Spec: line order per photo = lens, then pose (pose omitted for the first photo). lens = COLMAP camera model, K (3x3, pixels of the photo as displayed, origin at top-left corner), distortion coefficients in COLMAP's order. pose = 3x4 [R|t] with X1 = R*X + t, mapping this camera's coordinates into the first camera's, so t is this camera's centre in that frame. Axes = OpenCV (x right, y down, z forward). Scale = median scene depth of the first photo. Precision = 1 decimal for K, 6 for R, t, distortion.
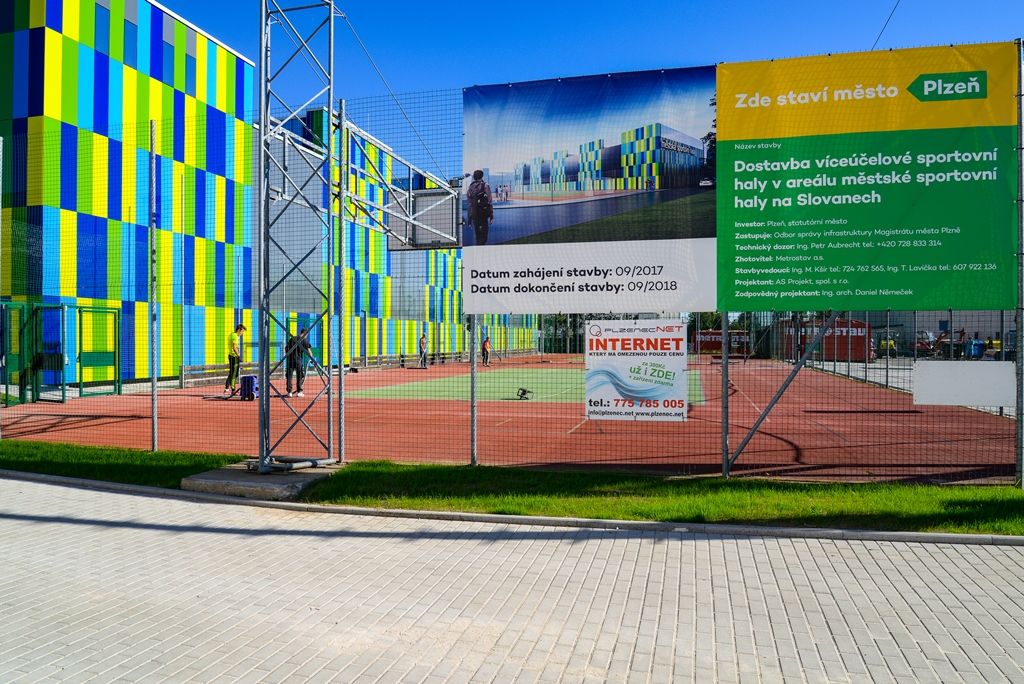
lens RADIAL K [[702.9, 0, 514.4], [0, 702.9, 344.5], [0, 0, 1]] dist [-0.038447, 0.000563]
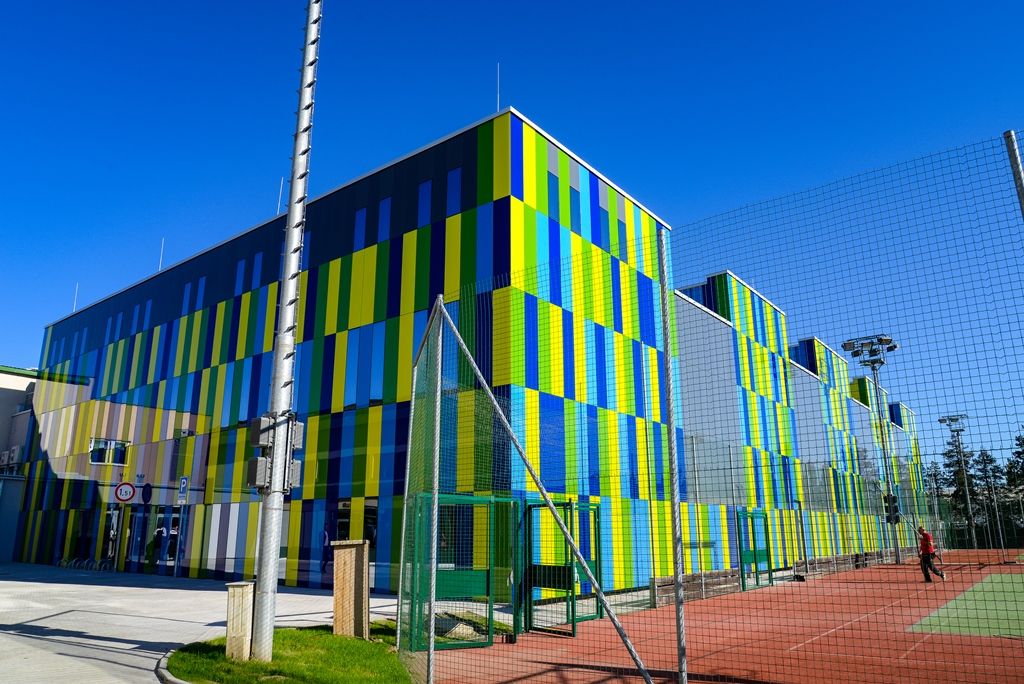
lens RADIAL K [[702.9, 0, 517.0], [0, 702.9, 338.7], [0, 0, 1]] dist [-0.038447, 0.000563]
pose [[0.919741, -0.110990, -0.376507, -0.281162], [0.003121, 0.961229, -0.275734, -0.010557], [0.392513, 0.252429, 0.884428, 0.172947]]
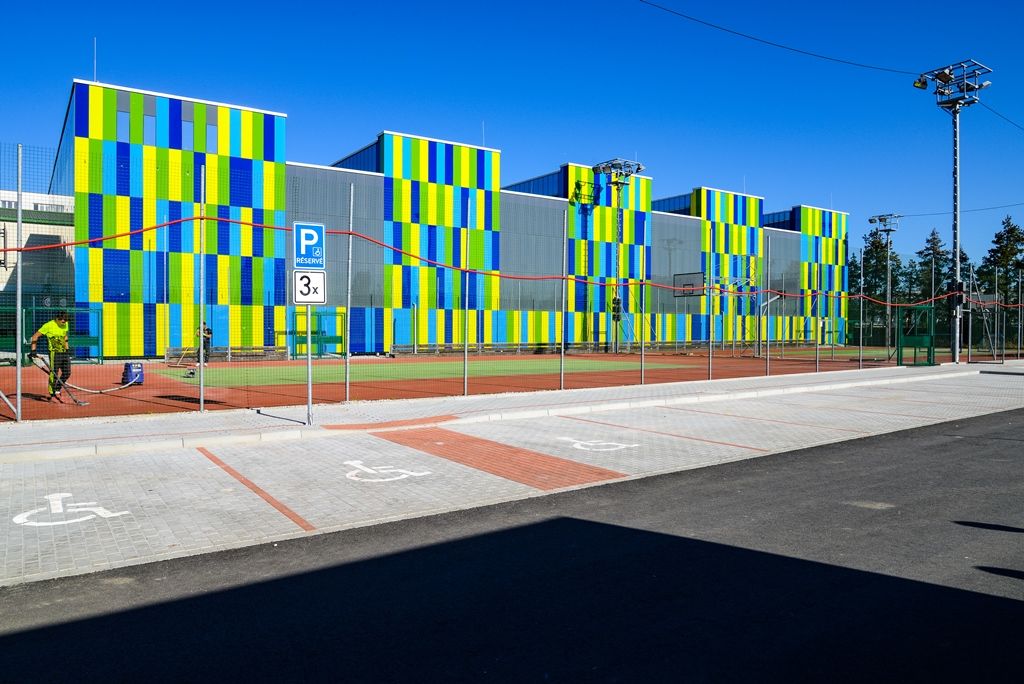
lens RADIAL K [[702.9, 0, 509.0], [0, 702.9, 343.2], [0, 0, 1]] dist [-0.038447, 0.000563]
pose [[0.750420, 0.018882, -0.660691, 0.976355], [-0.008312, 0.999782, 0.019131, -0.011168], [0.660909, -0.008864, 0.750414, 0.371946]]
